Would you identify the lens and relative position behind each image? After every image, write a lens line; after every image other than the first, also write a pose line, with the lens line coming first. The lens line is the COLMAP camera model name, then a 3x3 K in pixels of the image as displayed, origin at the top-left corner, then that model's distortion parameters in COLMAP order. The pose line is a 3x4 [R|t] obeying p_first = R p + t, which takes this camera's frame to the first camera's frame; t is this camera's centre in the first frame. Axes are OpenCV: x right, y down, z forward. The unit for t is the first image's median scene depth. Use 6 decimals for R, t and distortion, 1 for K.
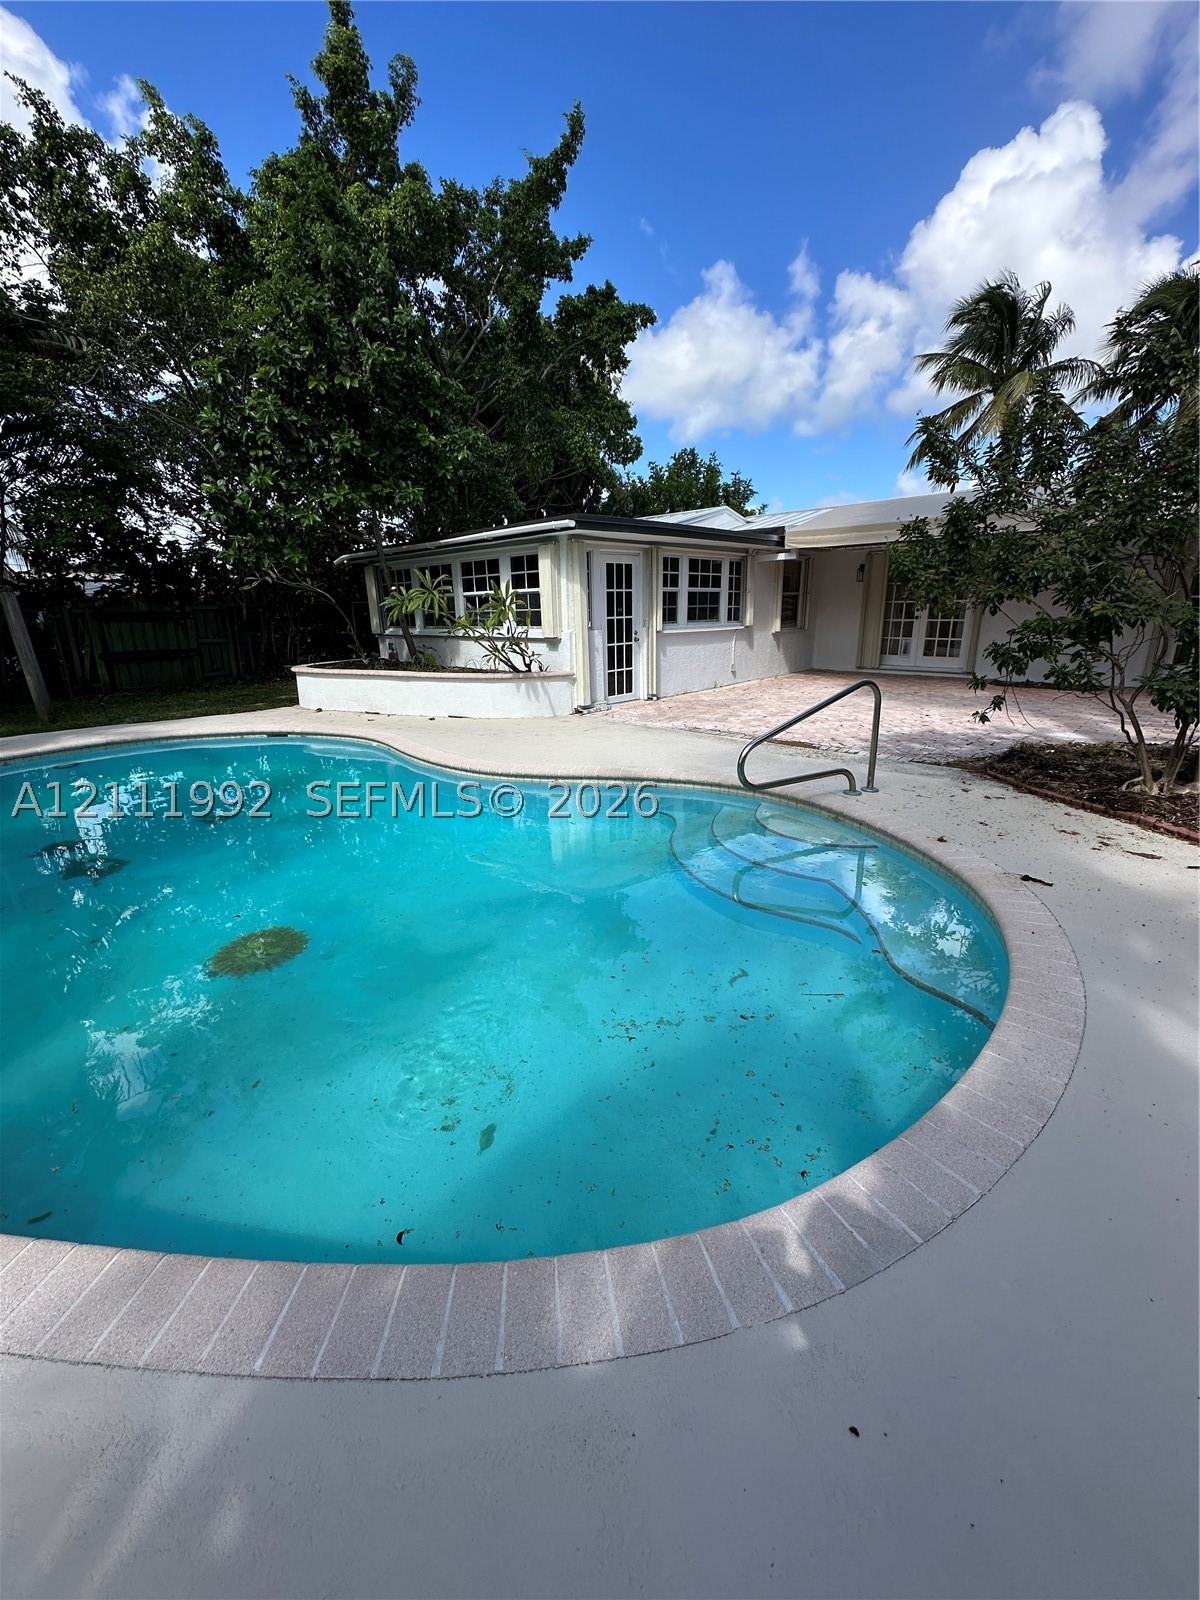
lens RADIAL K [[636.3, 0, 598.5], [0, 636.3, 797.9], [0, 0, 1]] dist [-0.004624, 0.000270]
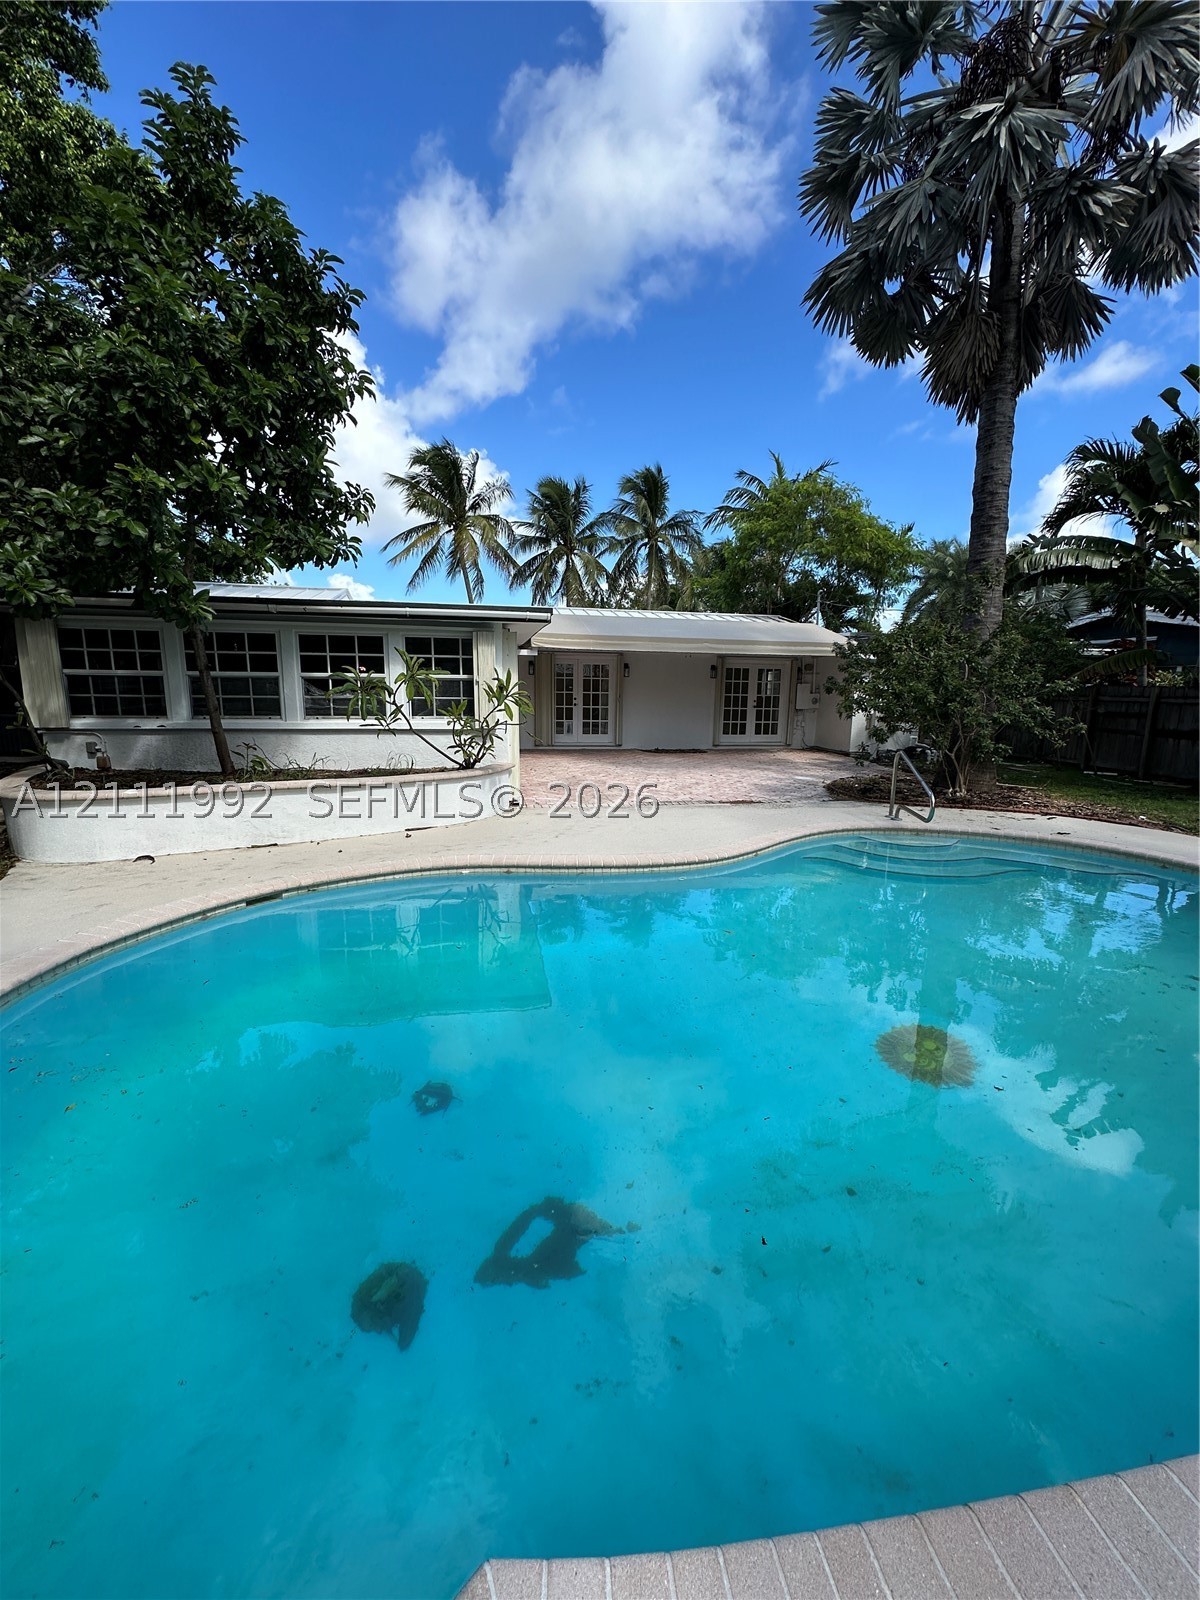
lens RADIAL K [[639.2, 0, 605.0], [0, 639.2, 798.9], [0, 0, 1]] dist [-0.002567, 0.000046]
pose [[0.563761, -0.116491, 0.817682, -0.656931], [0.210540, 0.977568, -0.005890, -0.097892], [-0.798653, 0.175475, 0.575640, 0.306570]]
